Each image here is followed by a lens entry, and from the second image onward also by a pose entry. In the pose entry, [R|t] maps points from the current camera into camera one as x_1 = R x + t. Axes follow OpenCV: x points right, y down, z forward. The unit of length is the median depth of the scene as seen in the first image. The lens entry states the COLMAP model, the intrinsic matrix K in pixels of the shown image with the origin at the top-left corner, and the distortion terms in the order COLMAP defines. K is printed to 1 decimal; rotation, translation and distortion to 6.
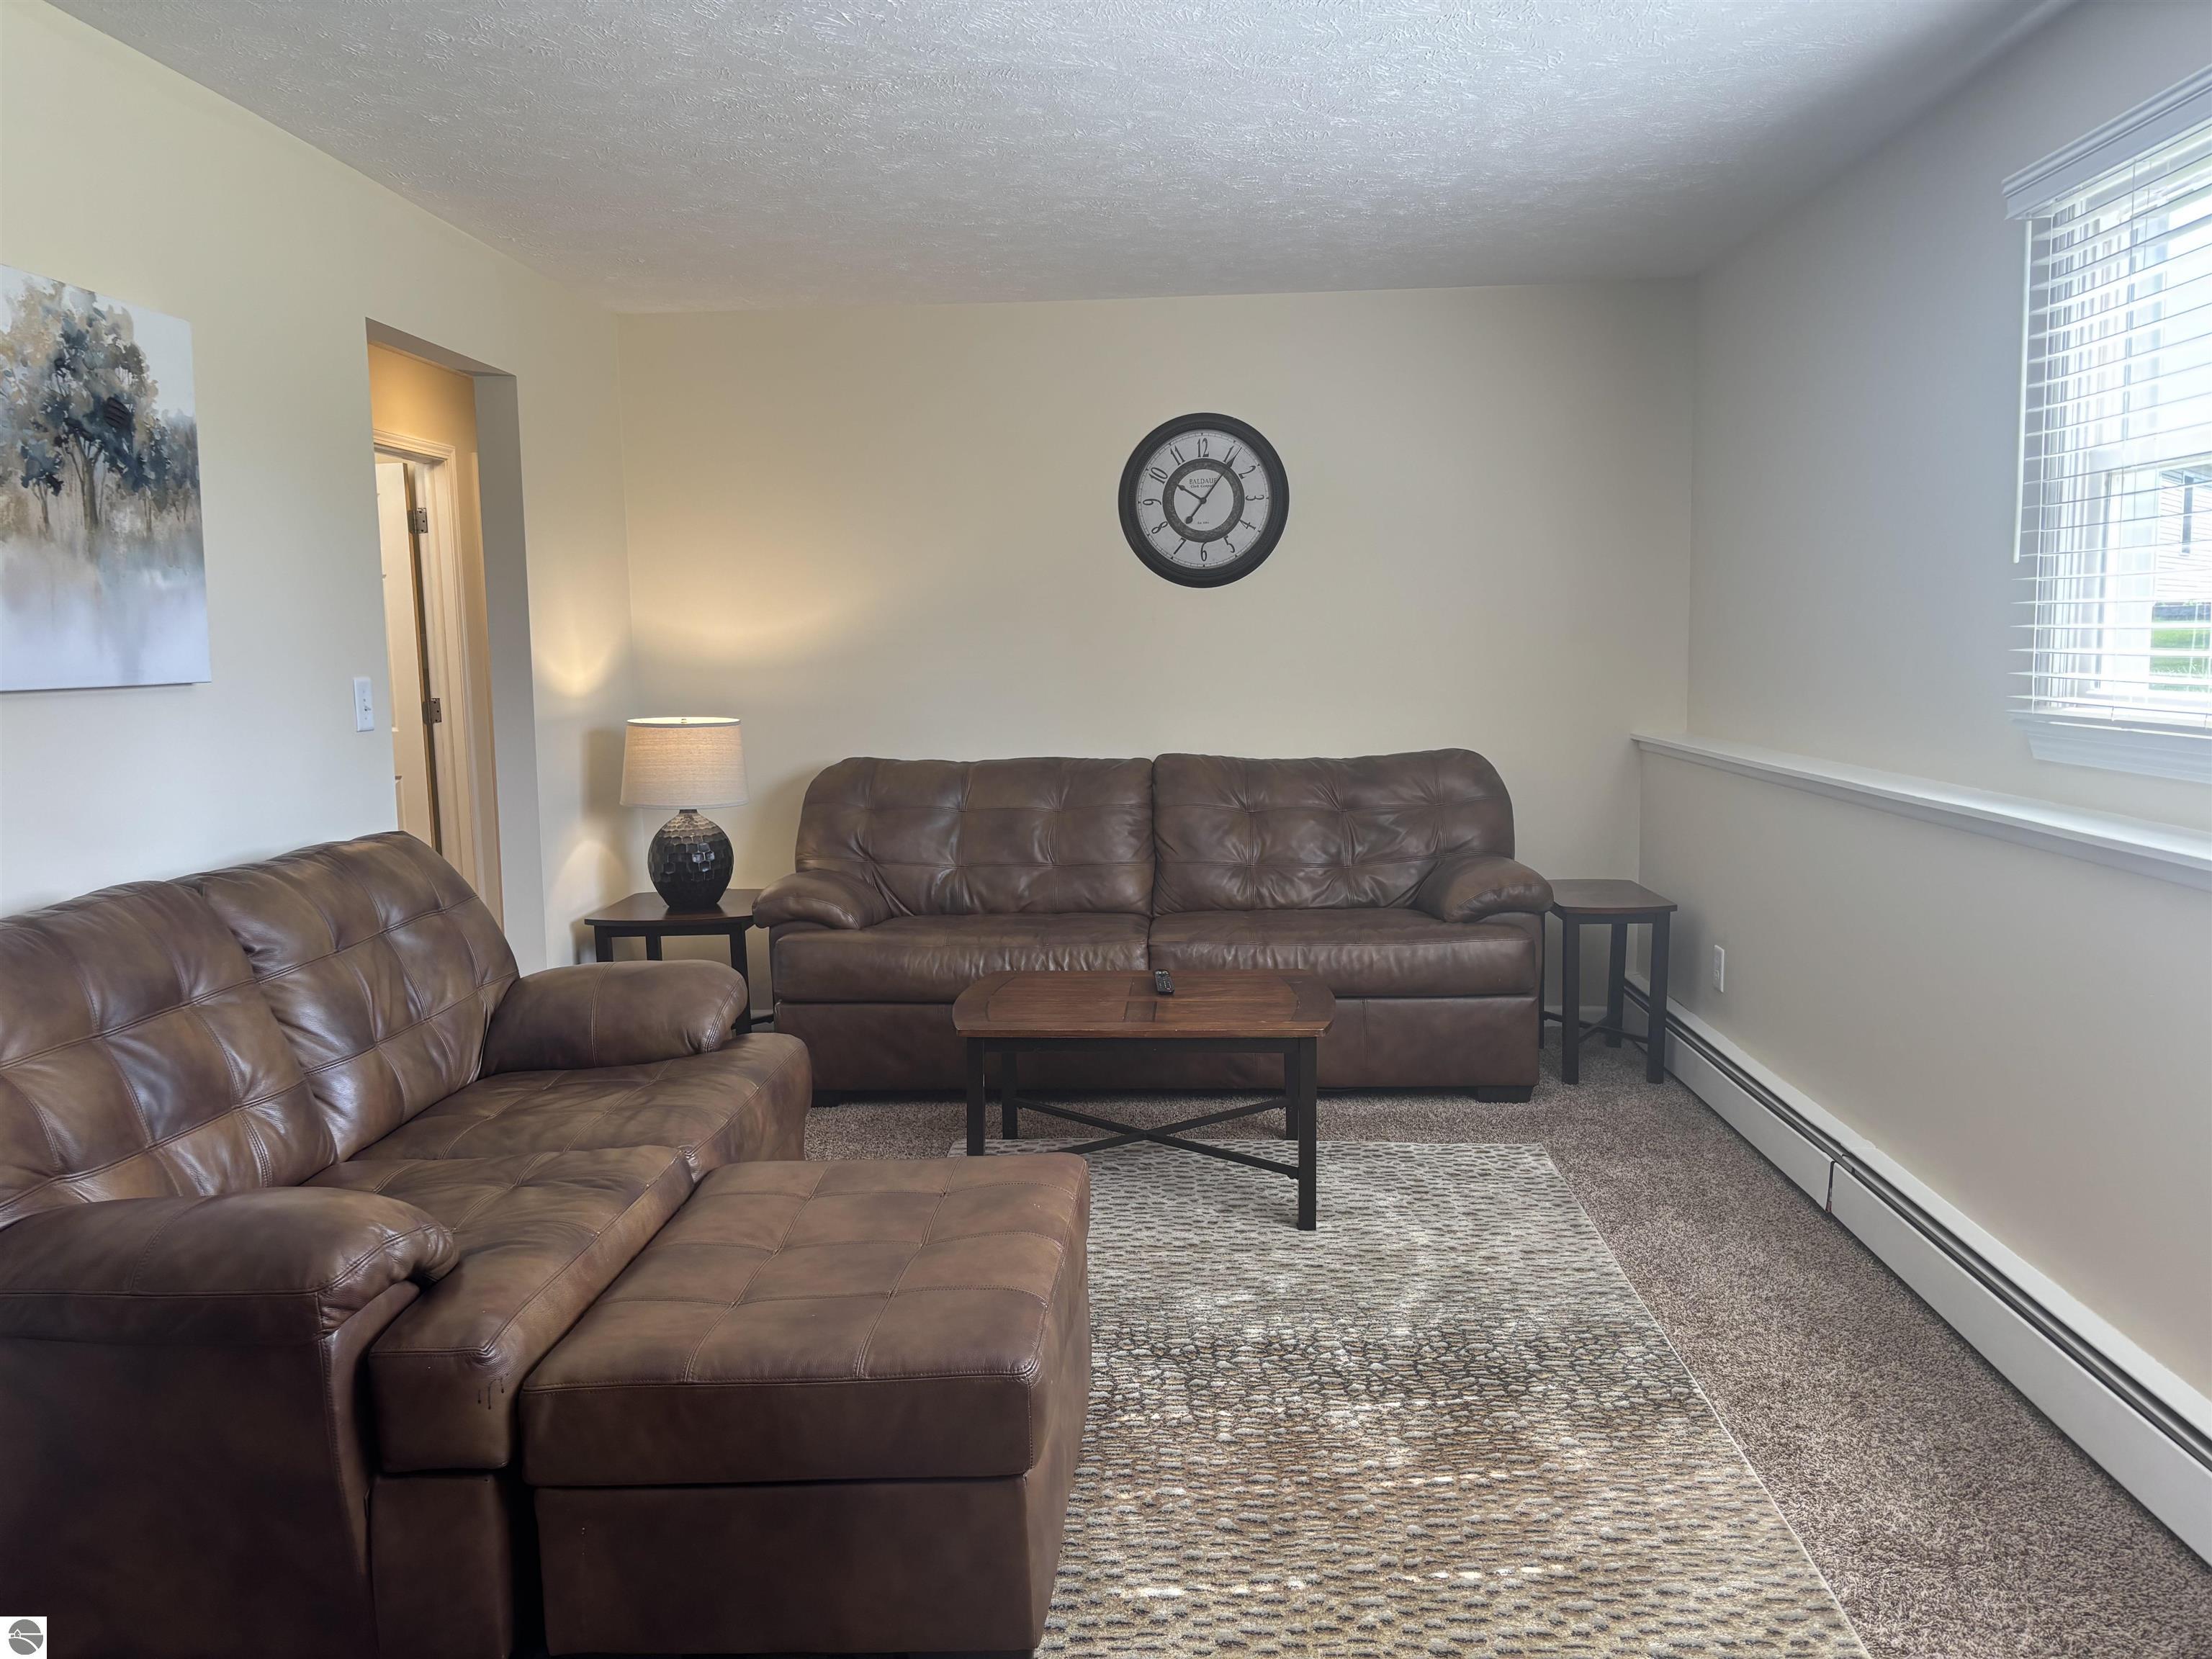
lens RADIAL K [[1670.9, 0, 1107.2], [0, 1670.9, 815.9], [0, 0, 1]] dist [0.069774, -0.086309]
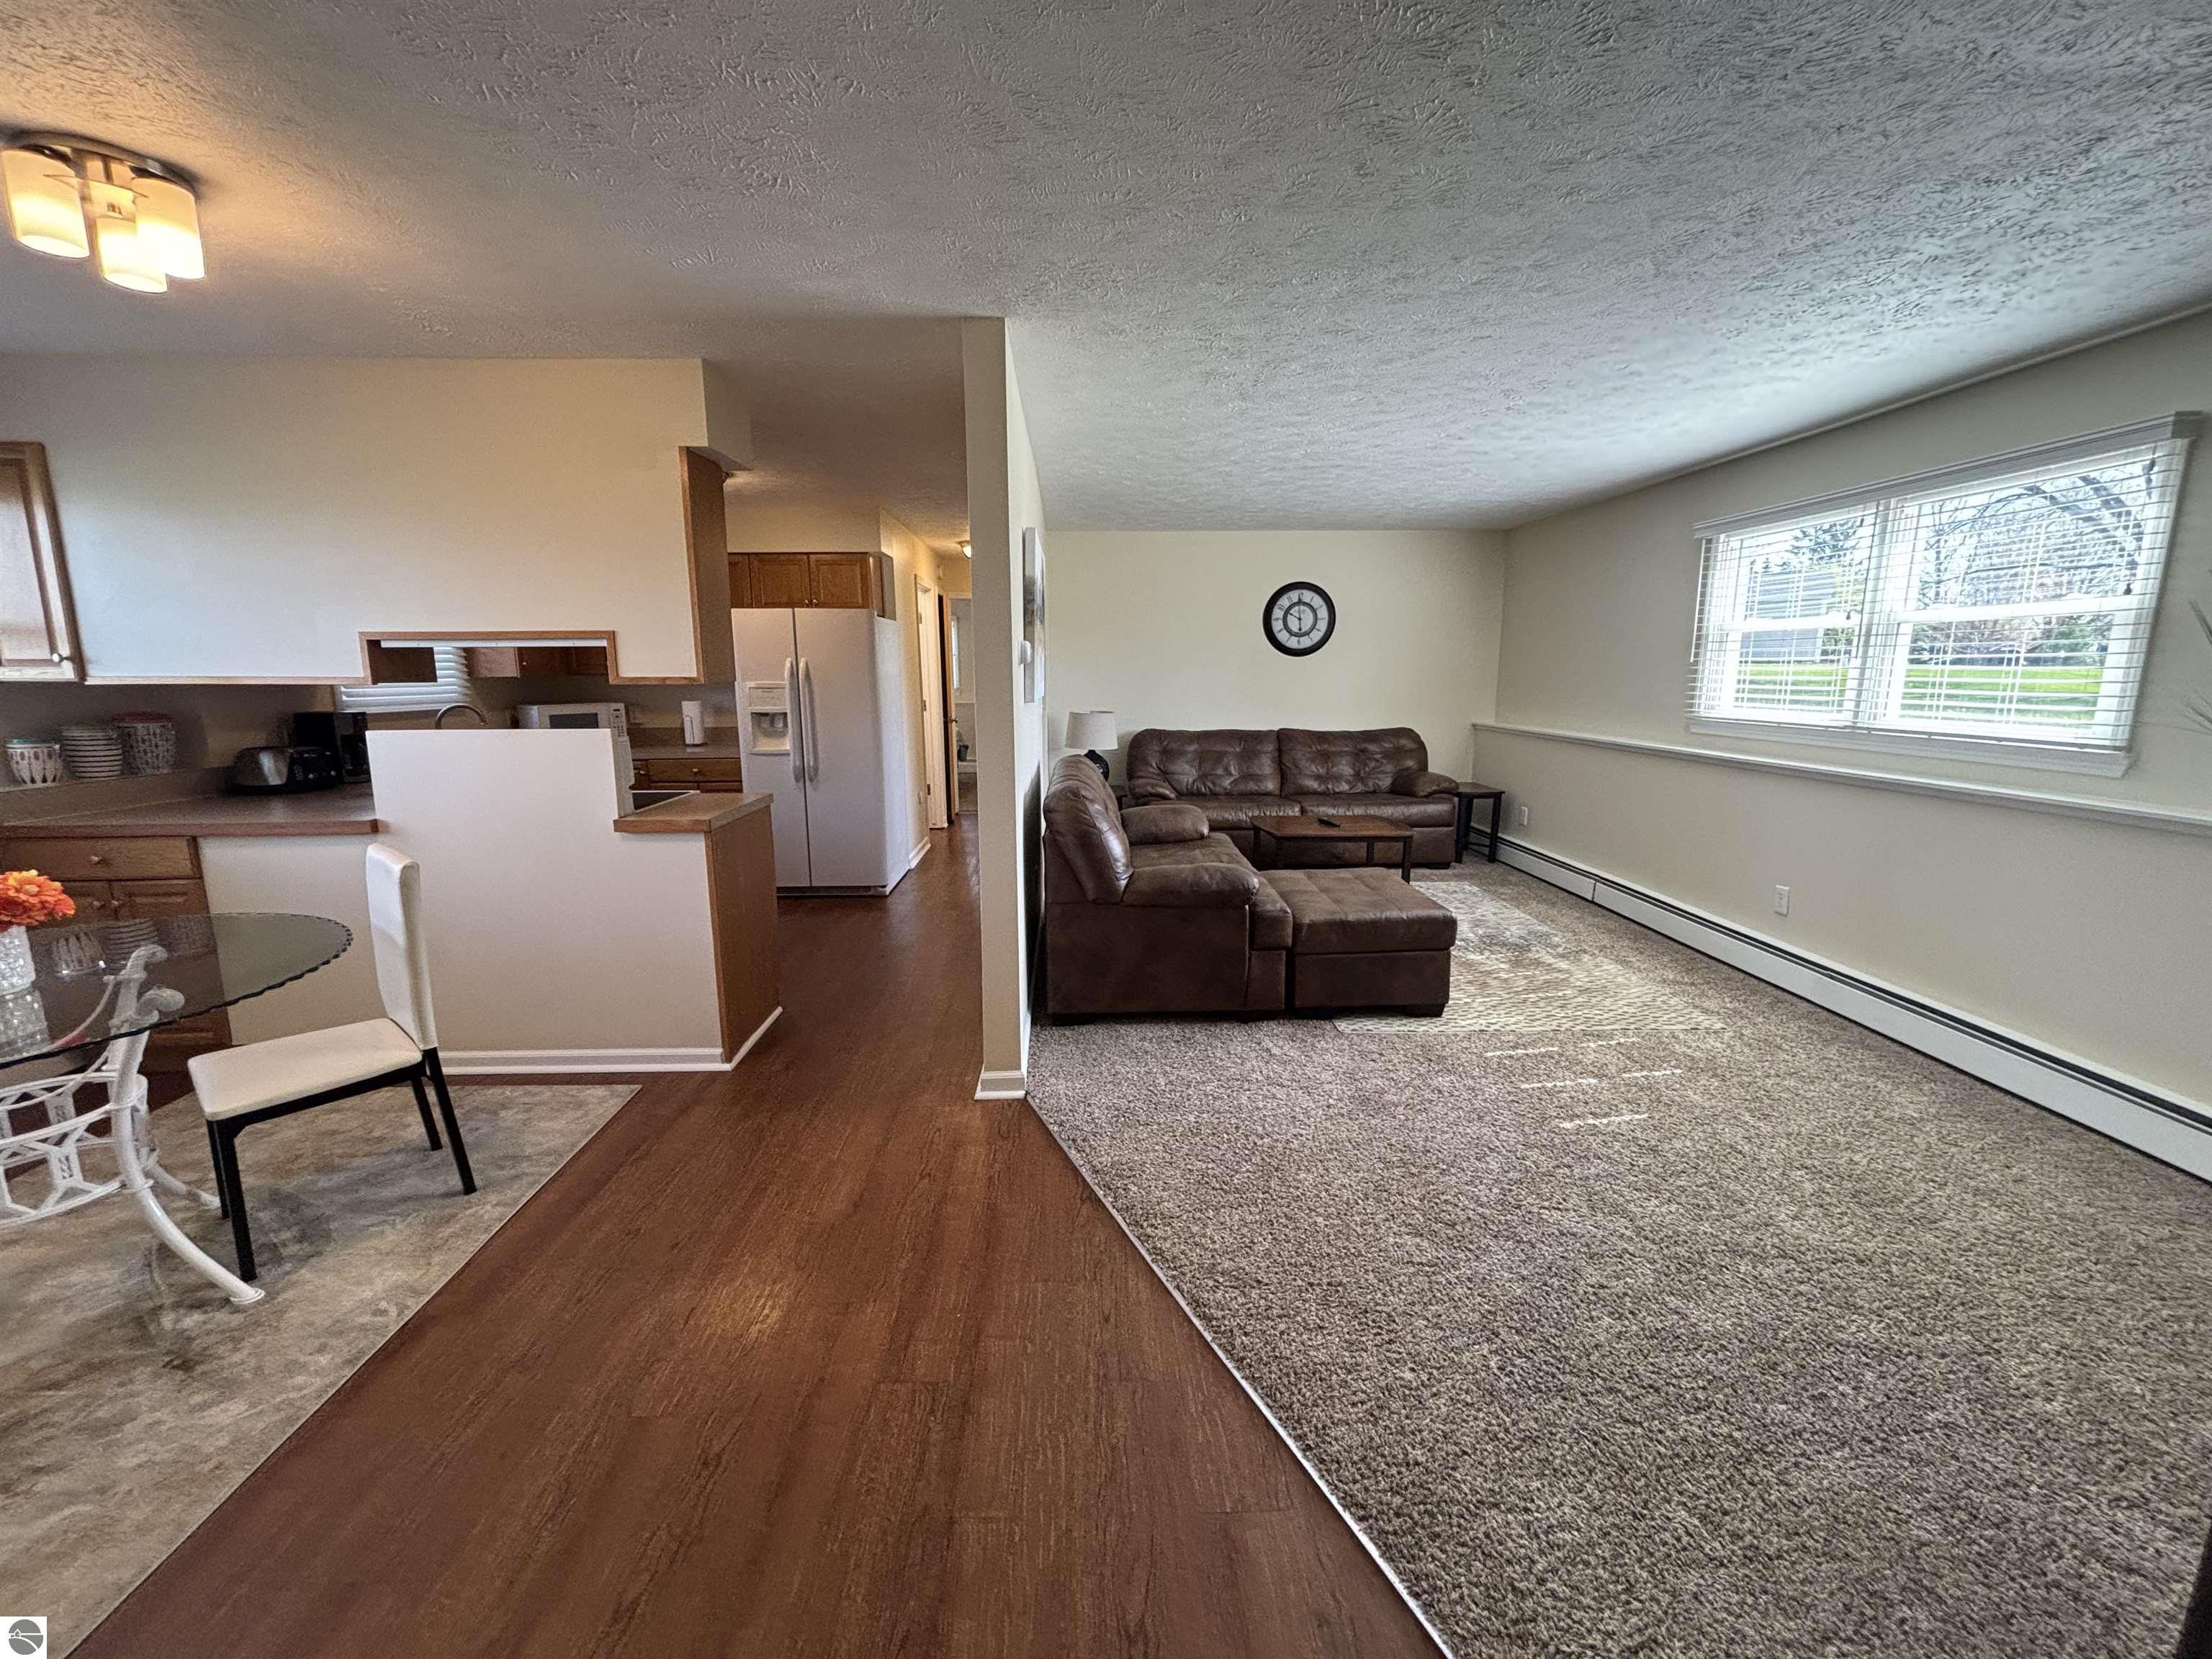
lens RADIAL K [[897.1, 0, 1106.0], [0, 897.1, 829.5], [0, 0, 1]] dist [0.000215, -0.002919]
pose [[0.995510, 0.002548, 0.094623, -0.339843], [-0.009078, 0.997600, 0.068645, 0.021032], [-0.094221, -0.069195, 0.993144, -0.242117]]
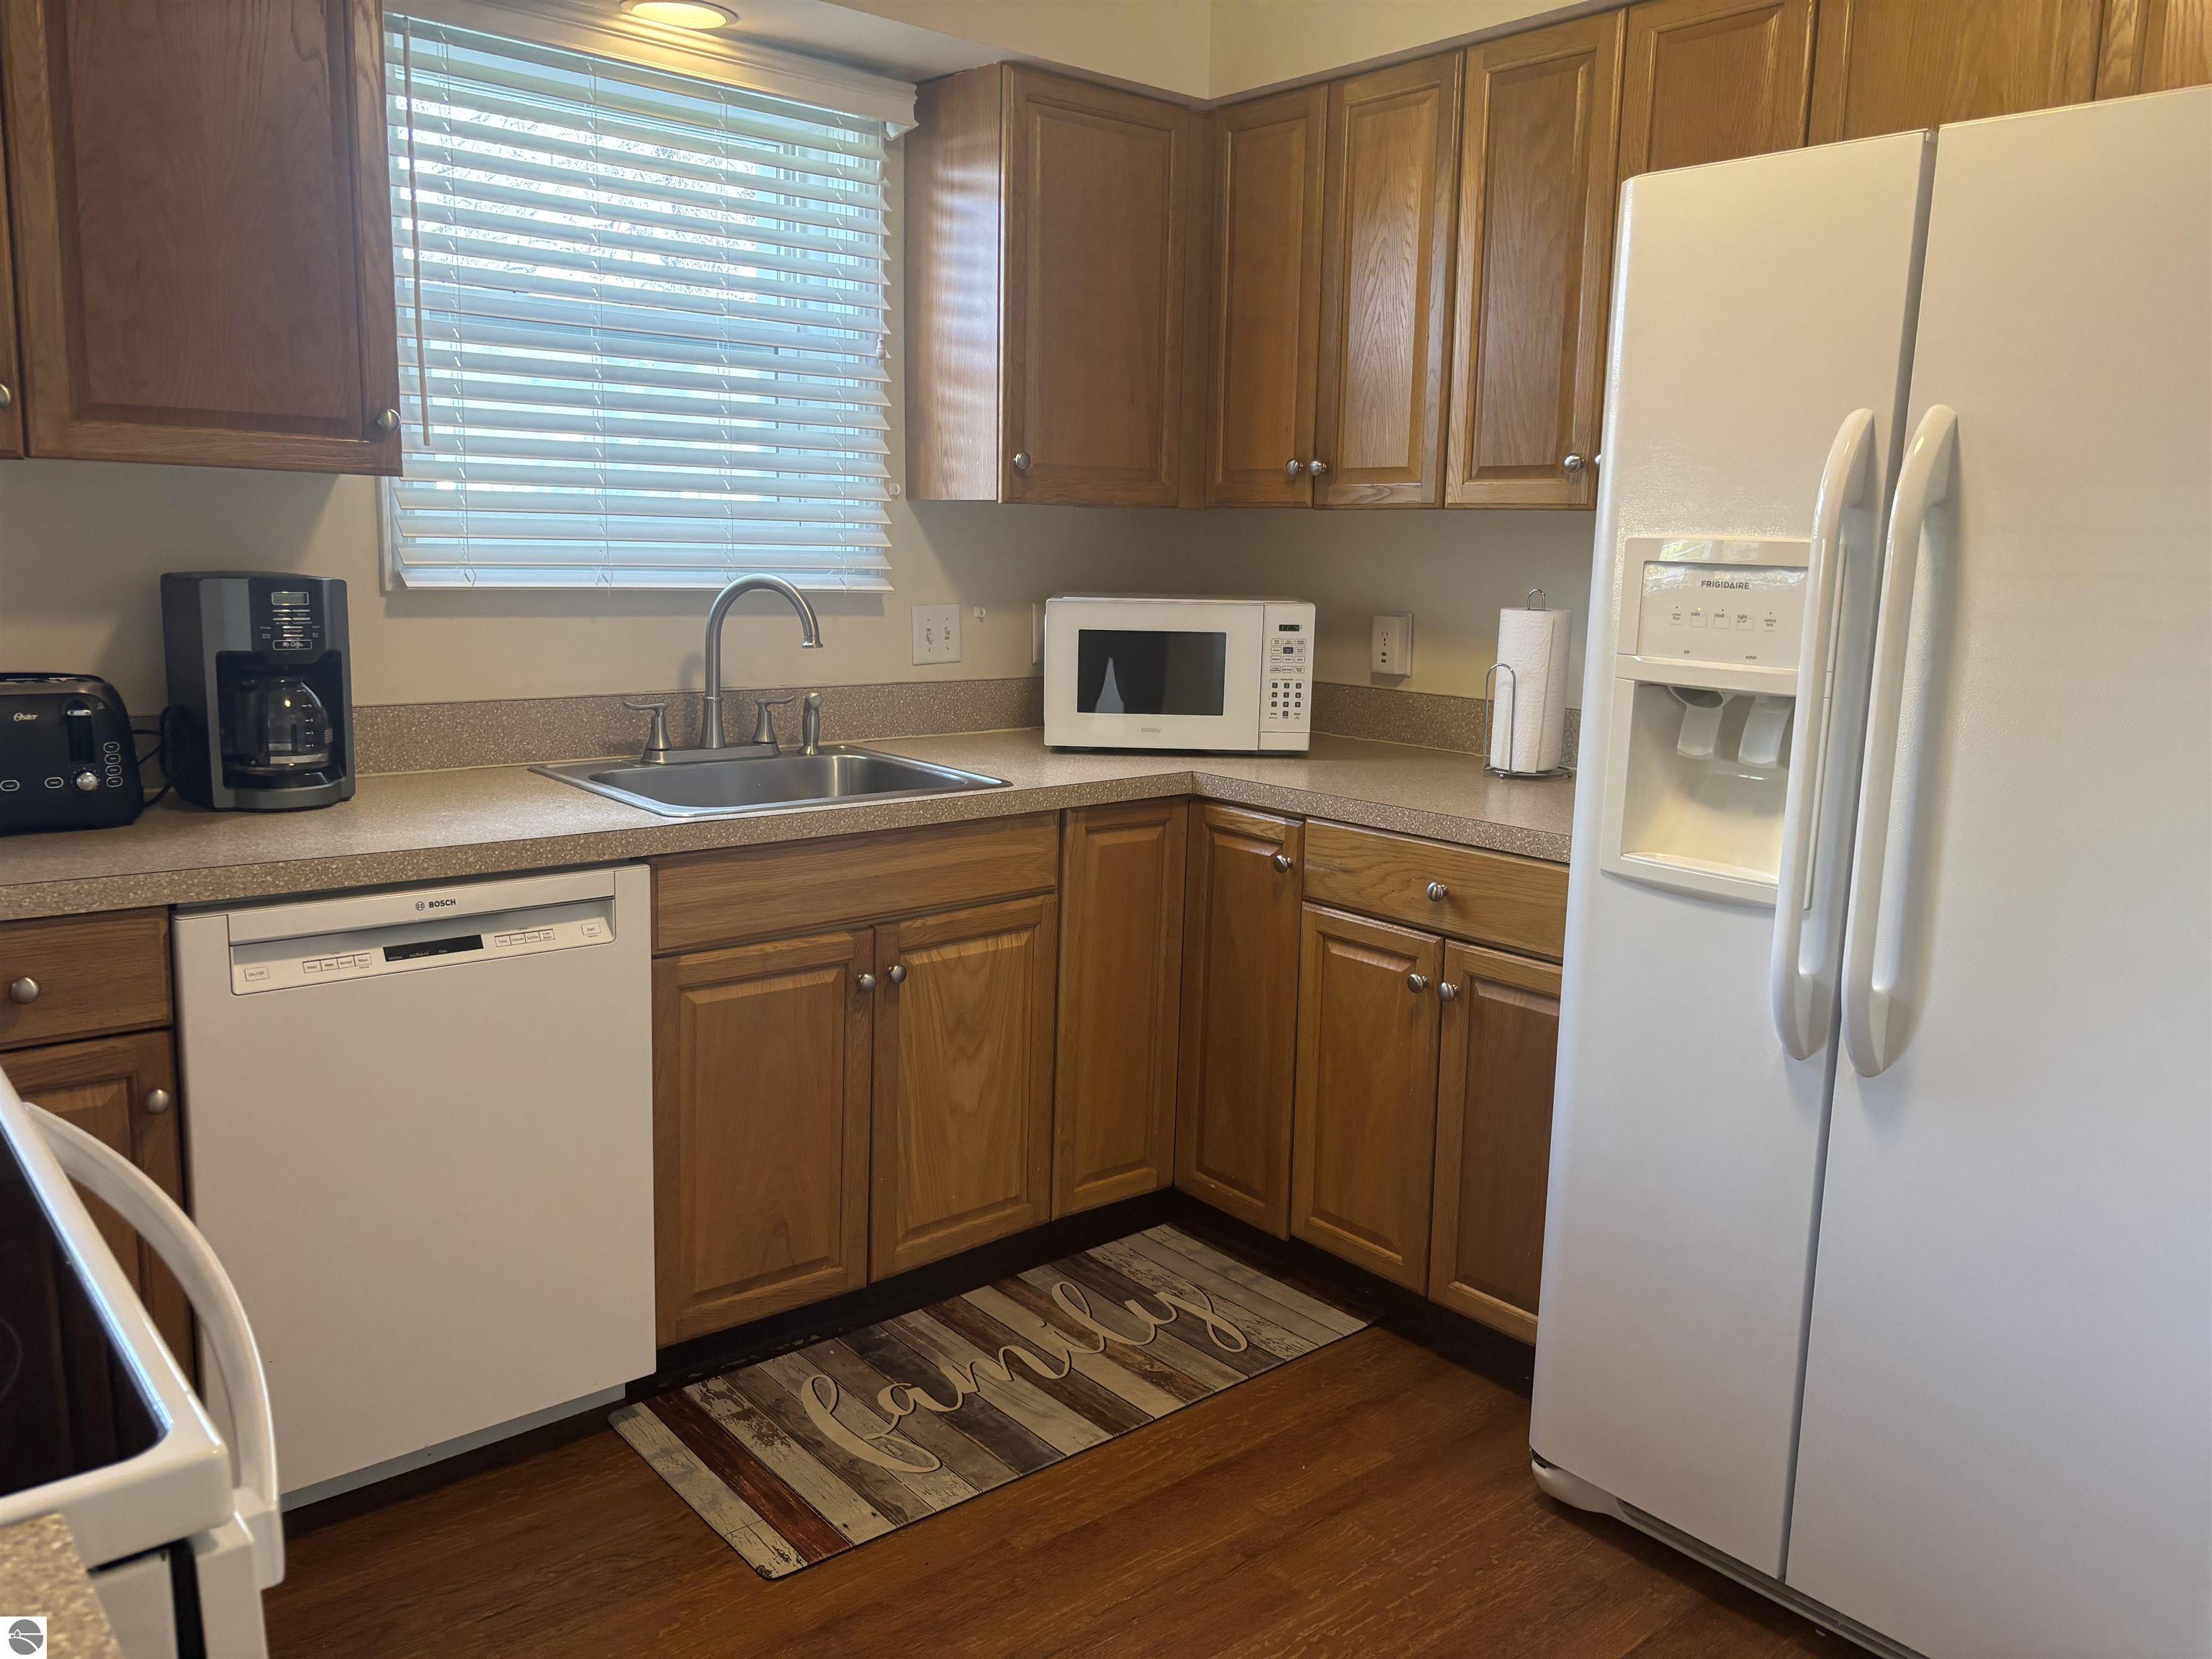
lens RADIAL K [[1670.9, 0, 1107.2], [0, 1670.9, 815.9], [0, 0, 1]] dist [0.069774, -0.086309]
pose [[0.687382, 0.156710, -0.709189, -0.445854], [-0.116636, 0.987590, 0.105179, -0.032752], [0.716870, 0.010419, 0.697129, 0.454312]]
